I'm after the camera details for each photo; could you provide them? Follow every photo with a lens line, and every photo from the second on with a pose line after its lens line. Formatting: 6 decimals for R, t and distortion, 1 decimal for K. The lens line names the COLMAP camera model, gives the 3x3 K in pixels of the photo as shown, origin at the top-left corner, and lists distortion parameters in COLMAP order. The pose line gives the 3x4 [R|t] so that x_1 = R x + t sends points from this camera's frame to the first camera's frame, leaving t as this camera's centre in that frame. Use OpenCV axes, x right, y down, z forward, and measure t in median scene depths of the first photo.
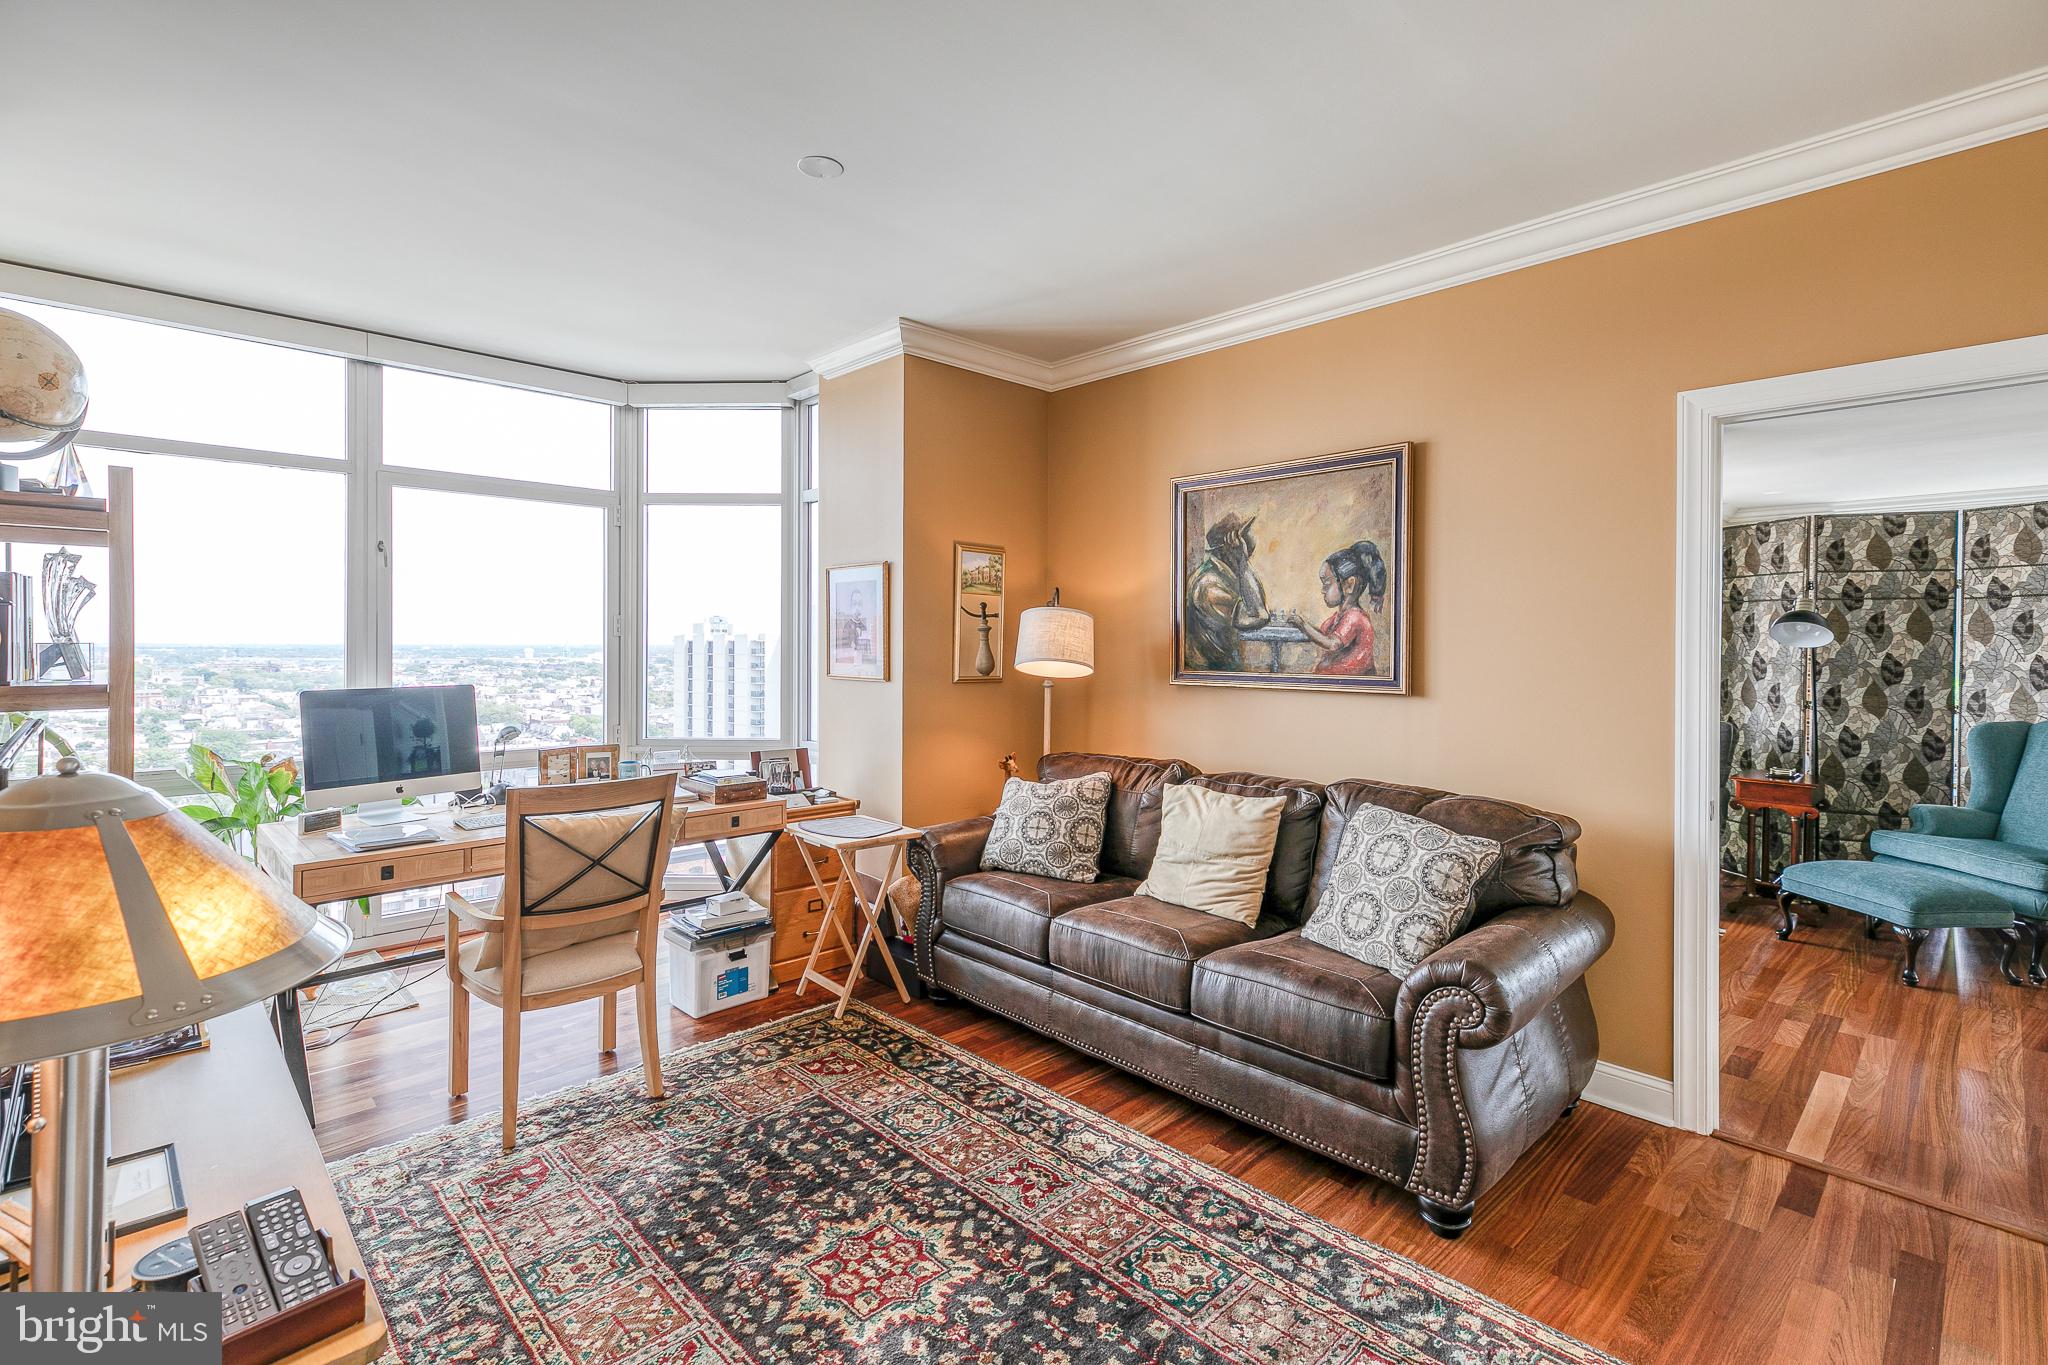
lens RADIAL K [[943.2, 0, 1037.5], [0, 943.2, 716.8], [0, 0, 1]] dist [0.007398, 0.001141]
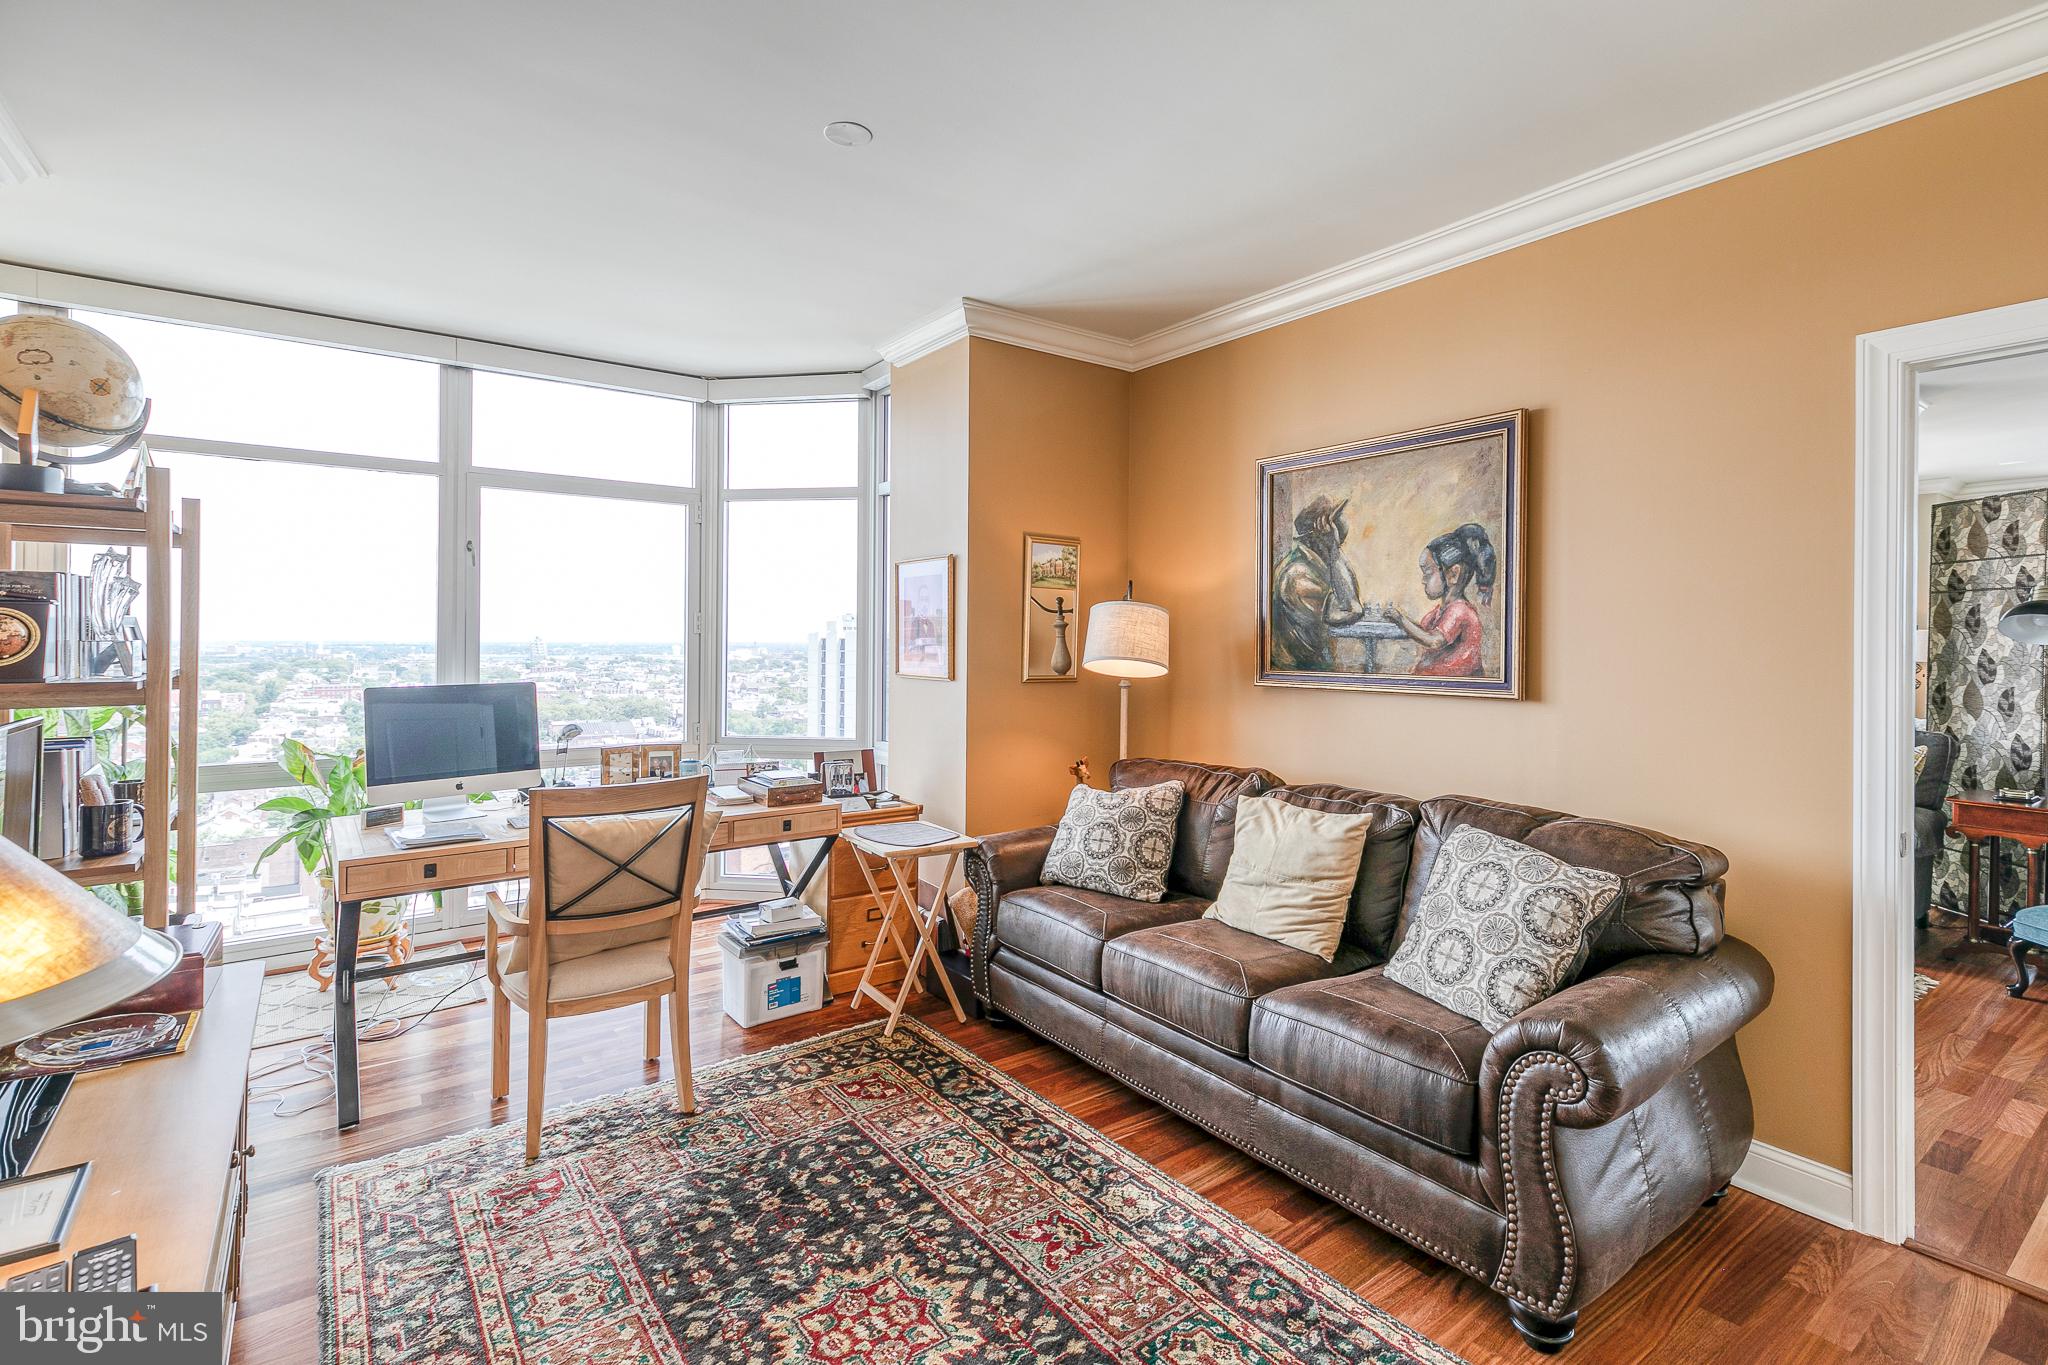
lens RADIAL K [[959.8, 0, 1043.8], [0, 959.8, 705.0], [0, 0, 1]] dist [0.007256, 0.000734]
pose [[0.991432, 0.008218, -0.130363, 0.079677], [-0.009605, 0.999904, -0.010015, -0.005631], [0.130268, 0.011181, 0.991416, 0.072064]]
